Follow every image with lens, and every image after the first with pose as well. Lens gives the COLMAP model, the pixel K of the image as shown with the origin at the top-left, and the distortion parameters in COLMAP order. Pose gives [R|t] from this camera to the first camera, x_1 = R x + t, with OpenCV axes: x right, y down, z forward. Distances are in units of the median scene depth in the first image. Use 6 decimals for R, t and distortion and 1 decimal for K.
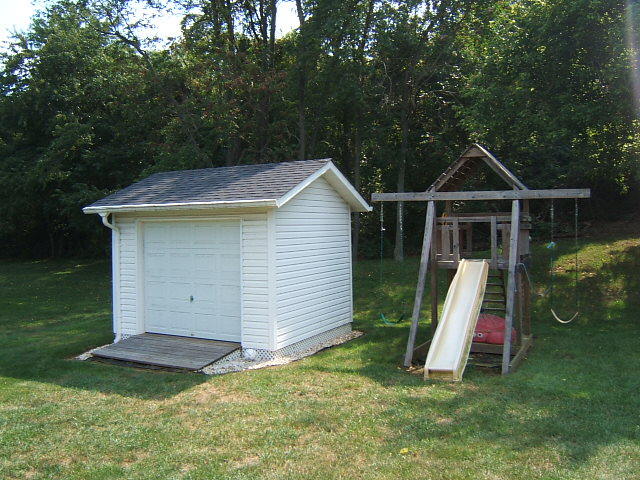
lens RADIAL K [[555.2, 0, 318.9], [0, 555.2, 230.5], [0, 0, 1]] dist [-0.034558, -0.016350]
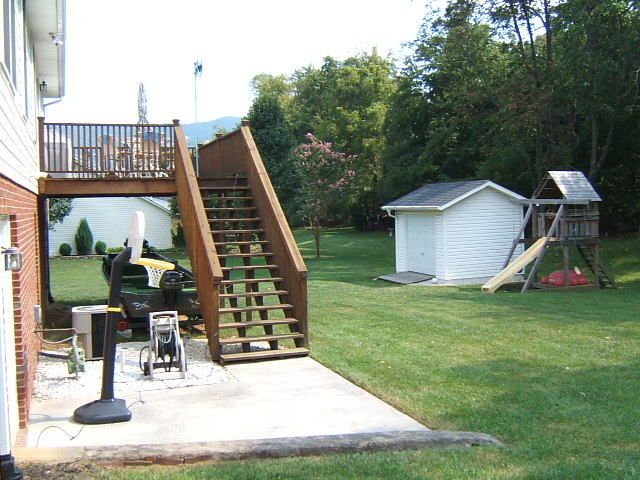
lens RADIAL K [[555.2, 0, 318.9], [0, 555.2, 230.5], [0, 0, 1]] dist [-0.034558, -0.016350]
pose [[0.749922, 0.017971, -0.661282, 0.785999], [0.015384, 0.998887, 0.044592, -0.052844], [0.661347, -0.043614, 0.748811, -0.709750]]
